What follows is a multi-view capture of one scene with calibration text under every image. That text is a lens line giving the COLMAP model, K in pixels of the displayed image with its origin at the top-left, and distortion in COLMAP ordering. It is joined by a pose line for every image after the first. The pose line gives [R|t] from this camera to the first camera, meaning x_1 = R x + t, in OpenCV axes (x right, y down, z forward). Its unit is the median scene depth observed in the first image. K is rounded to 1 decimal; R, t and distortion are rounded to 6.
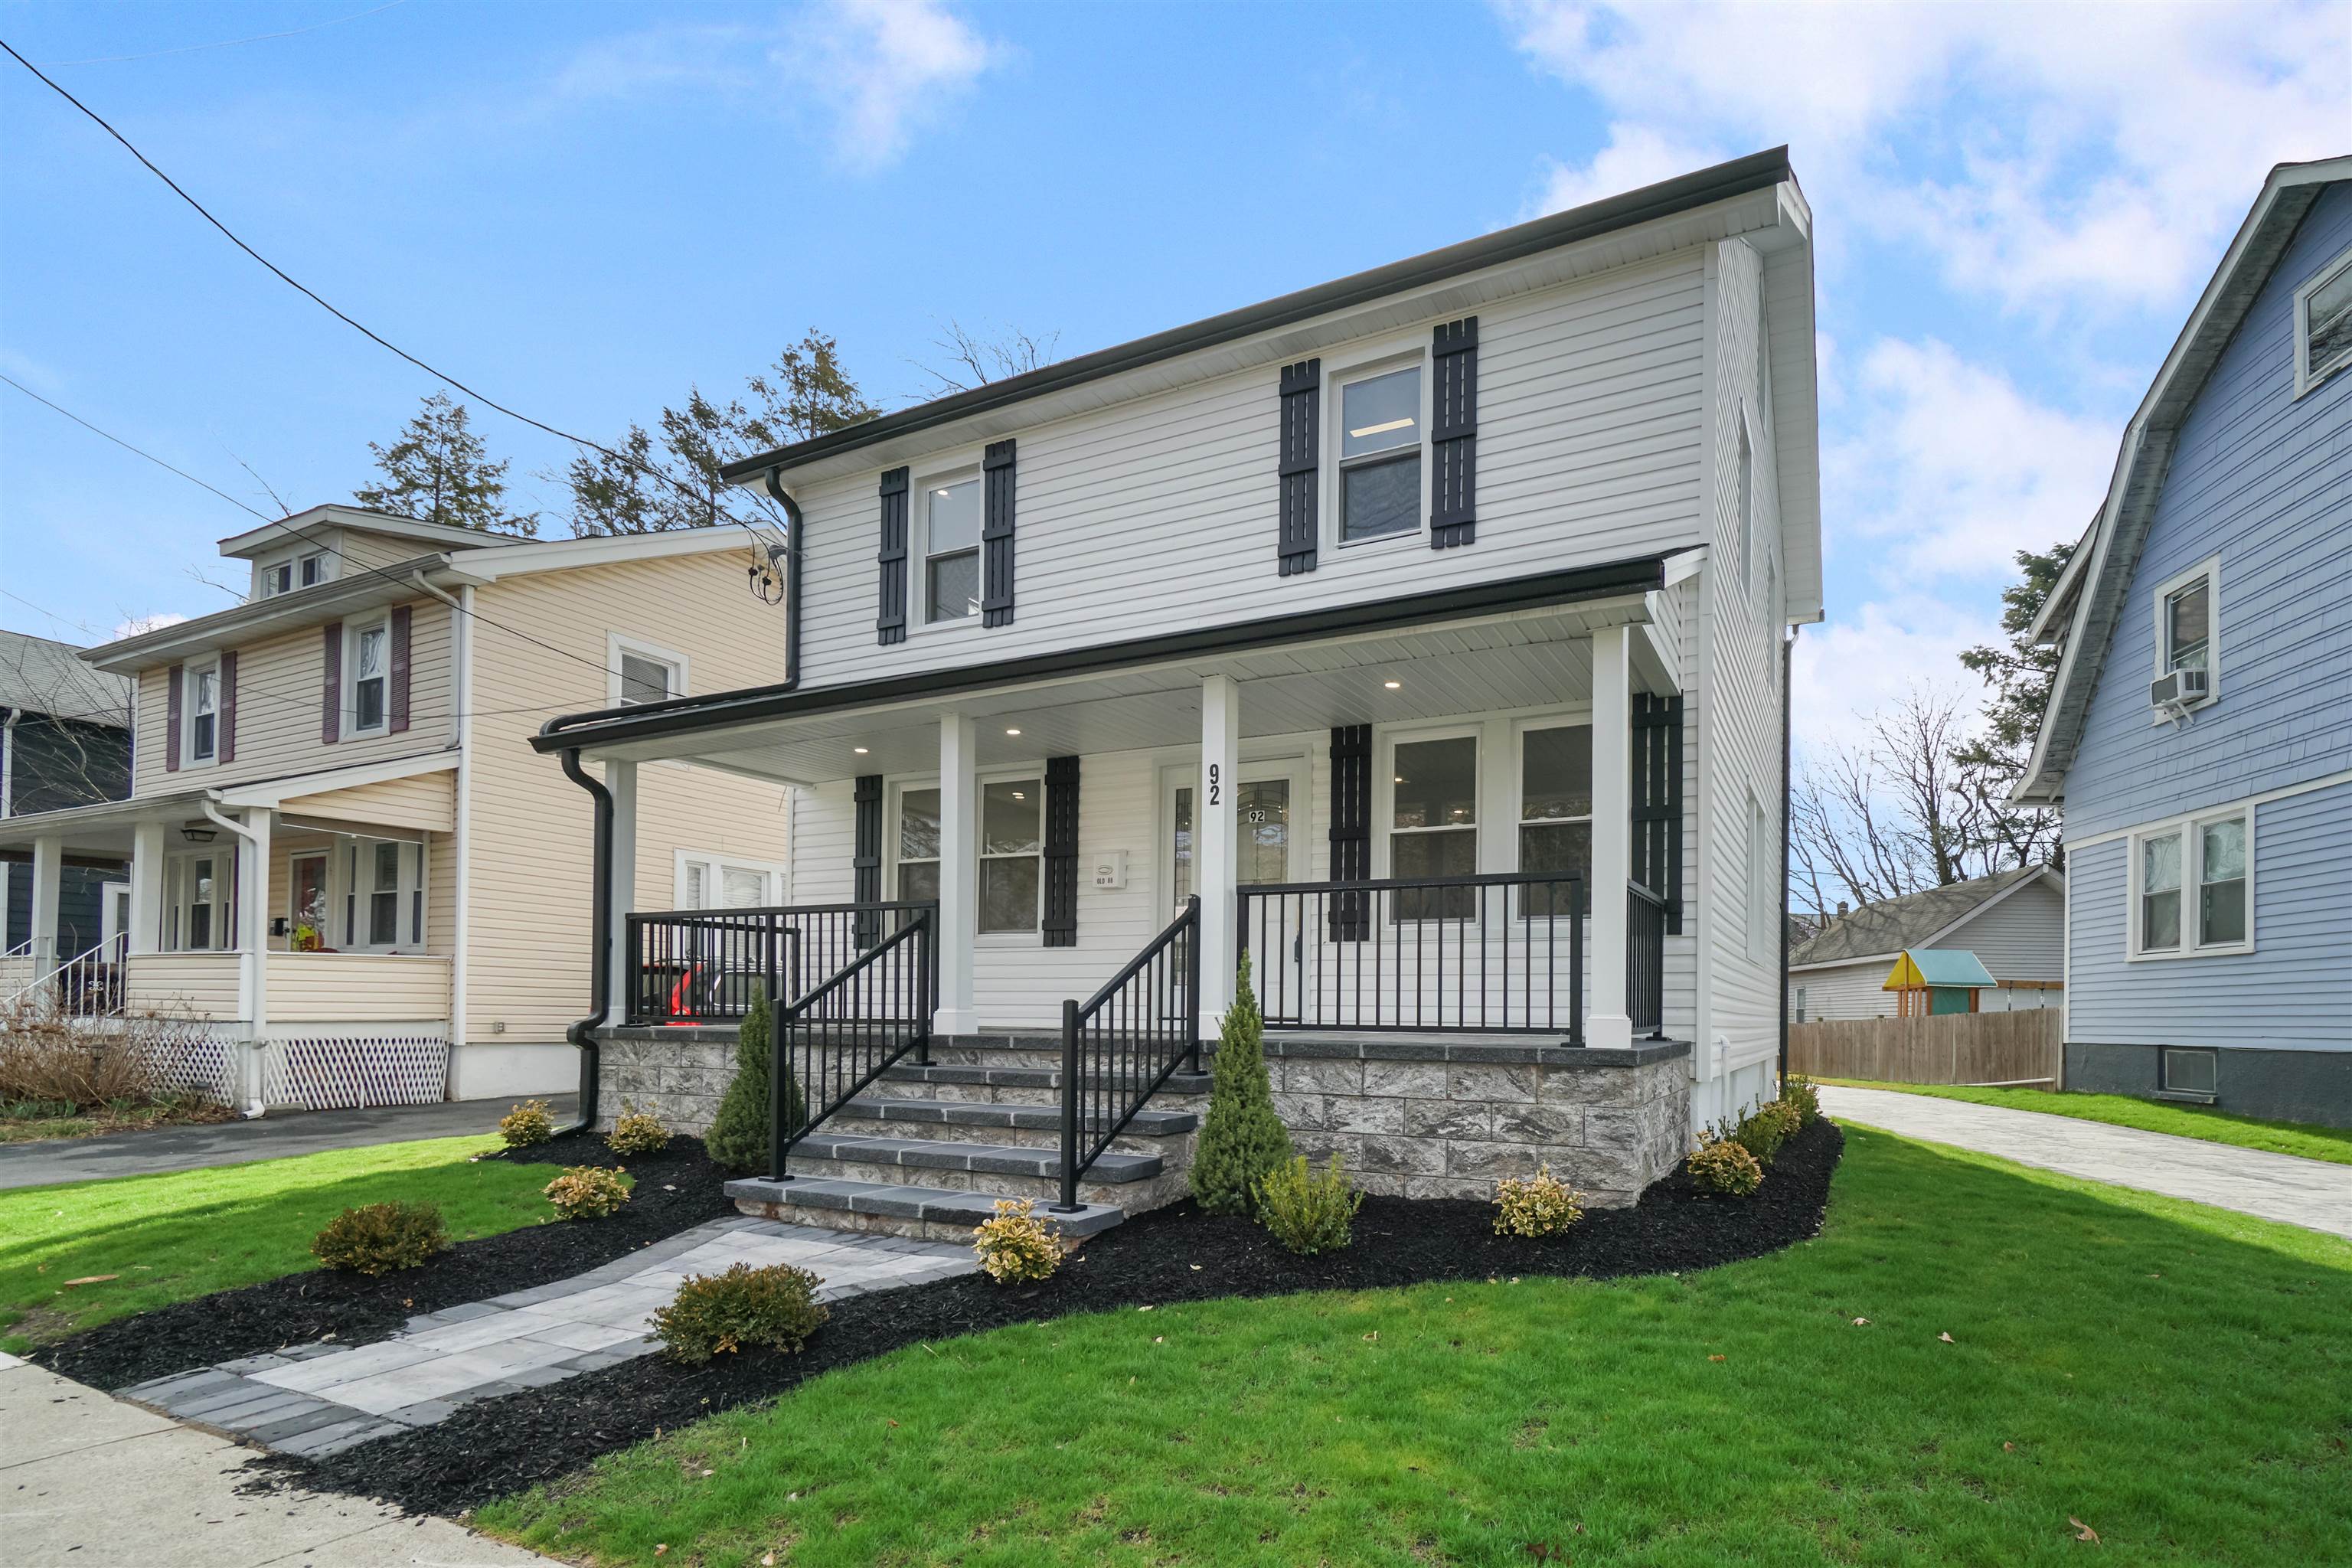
lens RADIAL K [[1004.3, 0, 1162.7], [0, 1004.3, 767.4], [0, 0, 1]] dist [0.005413, -0.000059]
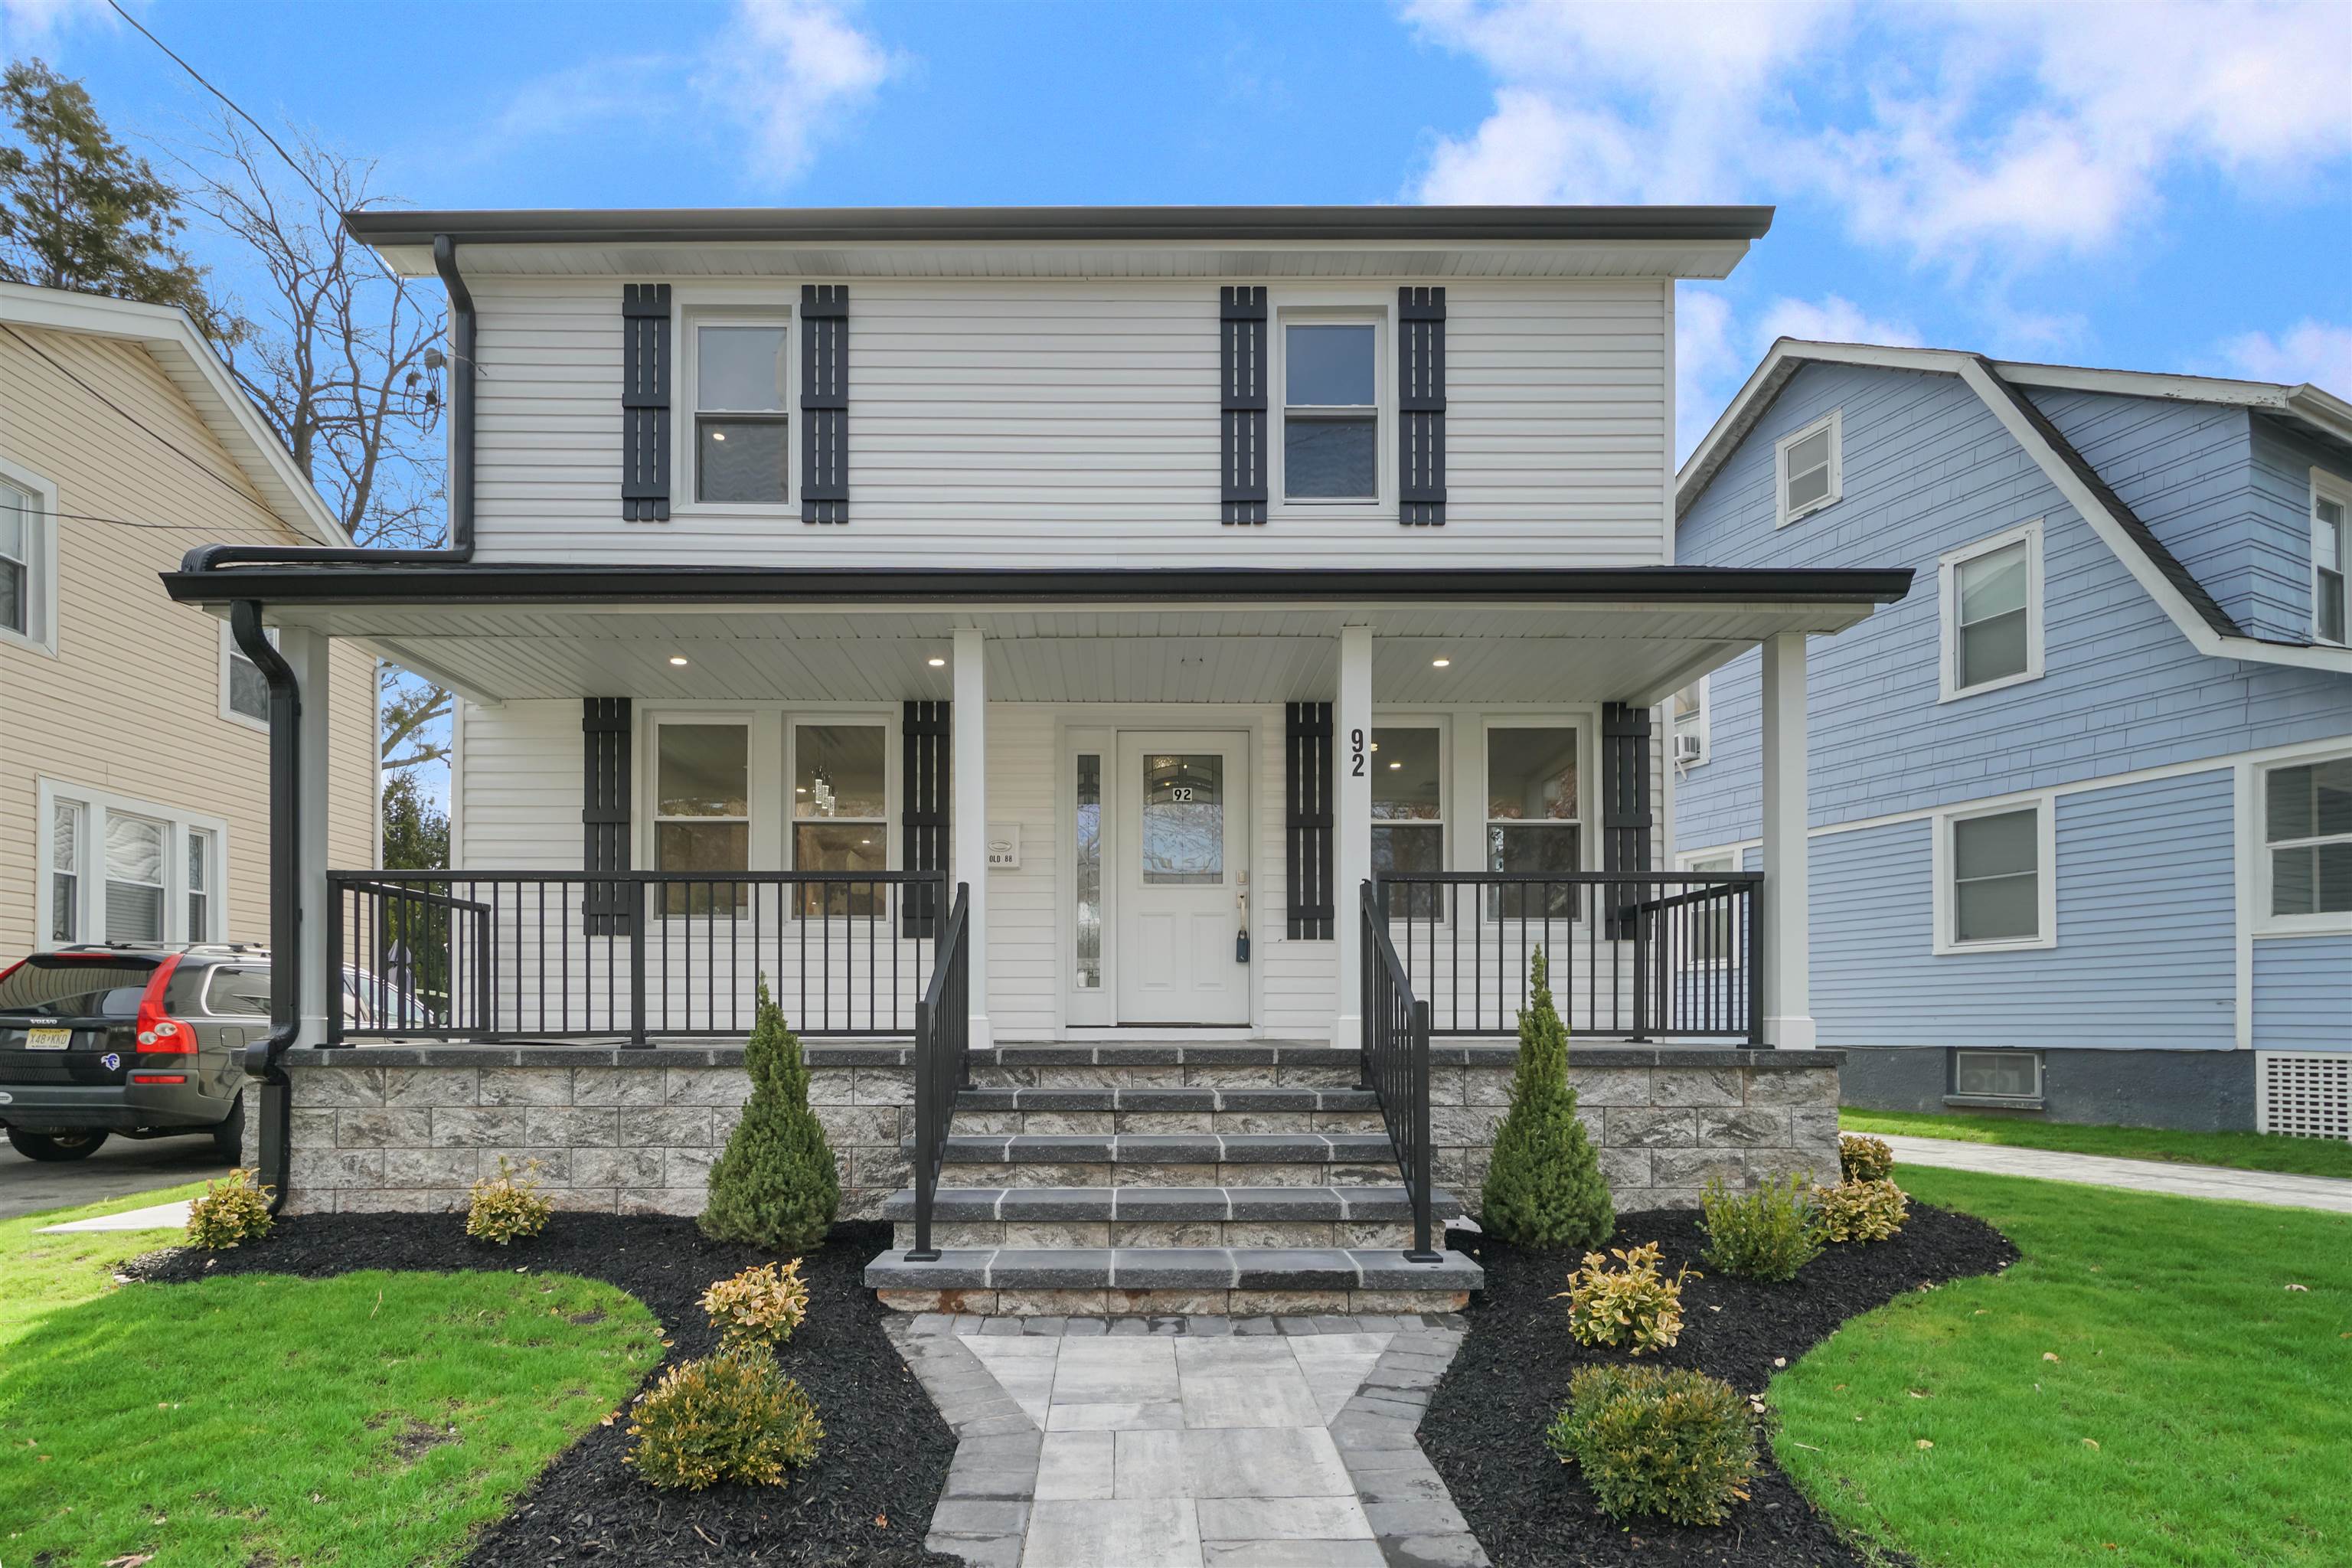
lens RADIAL K [[1110.1, 0, 1176.0], [0, 1110.1, 777.0], [0, 0, 1]] dist [0.004812, 0.000345]
pose [[0.907642, 0.083945, 0.411264, -0.368792], [-0.092644, 0.995699, 0.001223, 0.039557], [-0.409393, -0.039211, 0.911515, 0.154456]]
